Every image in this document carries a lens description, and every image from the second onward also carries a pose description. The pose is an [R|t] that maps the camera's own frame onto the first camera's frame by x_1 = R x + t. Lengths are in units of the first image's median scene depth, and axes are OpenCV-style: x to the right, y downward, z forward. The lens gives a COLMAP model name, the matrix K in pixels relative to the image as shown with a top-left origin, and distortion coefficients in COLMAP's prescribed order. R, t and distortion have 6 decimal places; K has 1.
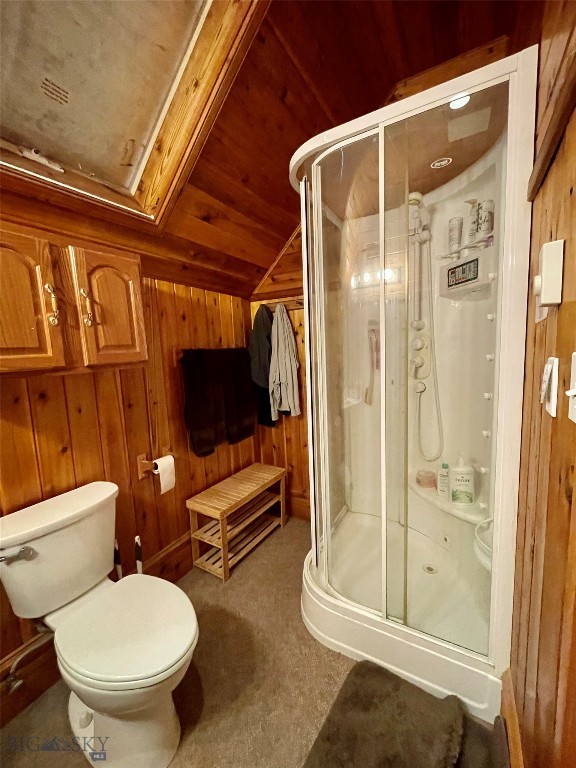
lens RADIAL K [[310.1, 0, 288.0], [0, 310.1, 384.0], [0, 0, 1]] dist [-0.001612, -0.000370]
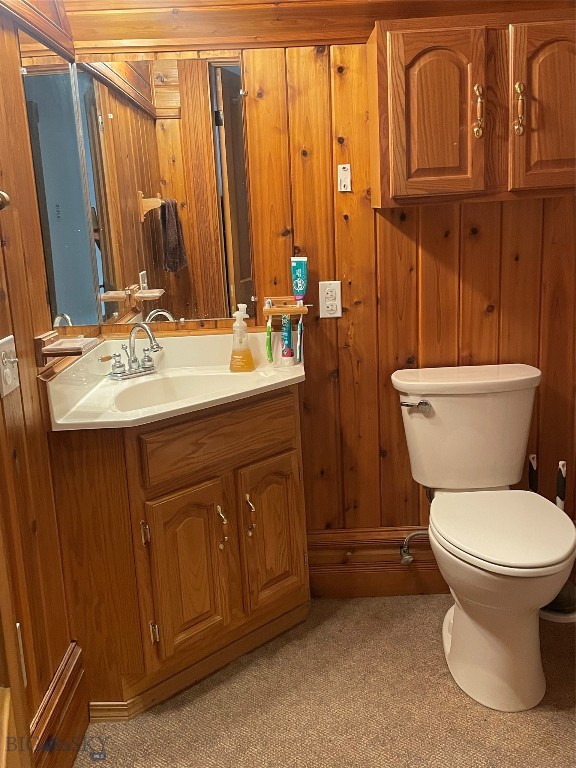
lens RADIAL K [[803.7, 0, 288.0], [0, 803.7, 384.0], [0, 0, 1]] dist [-0.006386, -0.001935]
pose [[0.511786, 0.209775, -0.833109, 0.784359], [-0.068222, 0.976592, 0.203995, 0.038062], [0.856400, -0.047566, 0.514117, -0.470520]]
